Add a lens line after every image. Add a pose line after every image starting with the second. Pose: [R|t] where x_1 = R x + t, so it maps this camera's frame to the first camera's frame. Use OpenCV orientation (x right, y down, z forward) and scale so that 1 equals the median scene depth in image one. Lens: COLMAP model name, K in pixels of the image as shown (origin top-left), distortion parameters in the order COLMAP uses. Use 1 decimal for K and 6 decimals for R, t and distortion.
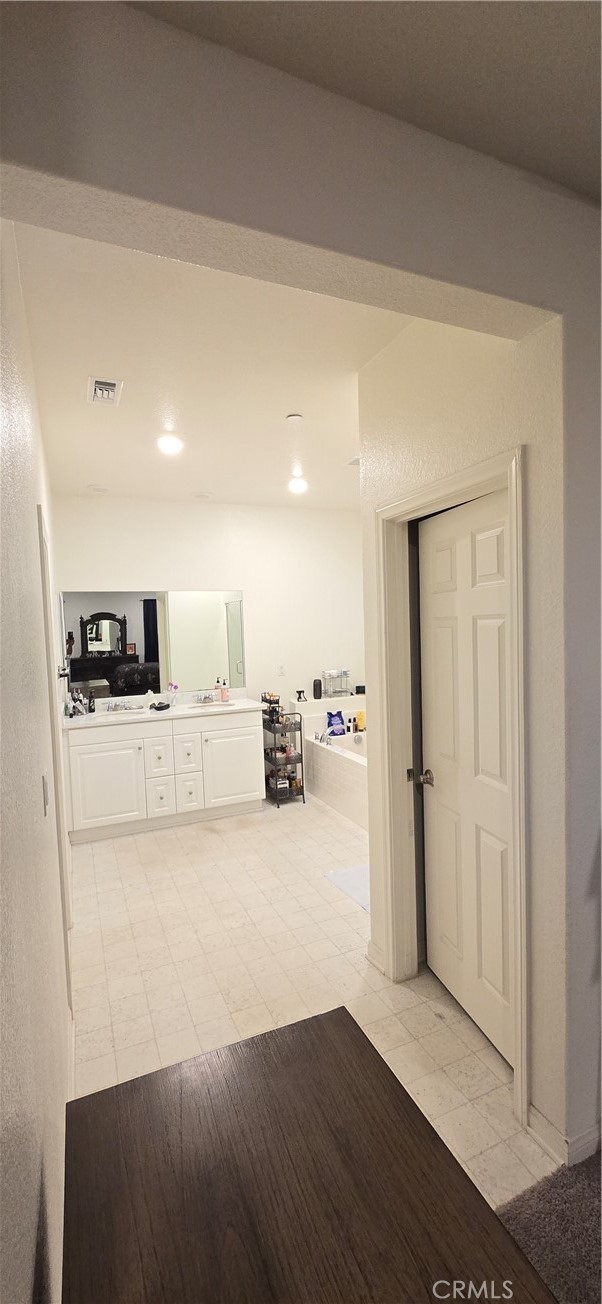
lens RADIAL K [[540.1, 0, 302.9], [0, 540.1, 648.7], [0, 0, 1]] dist [-0.002432, 0.000065]
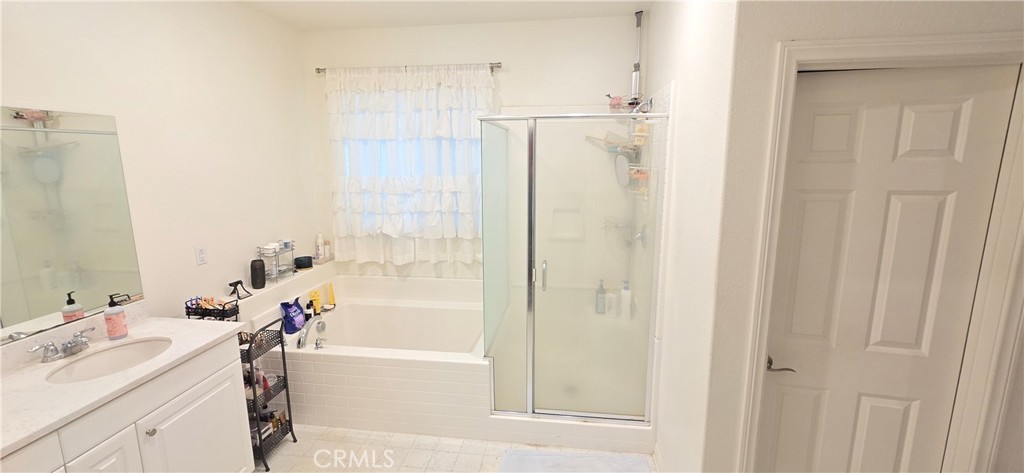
lens RADIAL K [[424.1, 0, 511.1], [0, 424.1, 233.2], [0, 0, 1]] dist [-0.002432, 0.000065]
pose [[0.512242, -0.120835, 0.850298, -0.263198], [0.023610, 0.991660, 0.126700, -0.037719], [-0.858517, -0.044825, 0.510823, 0.457519]]
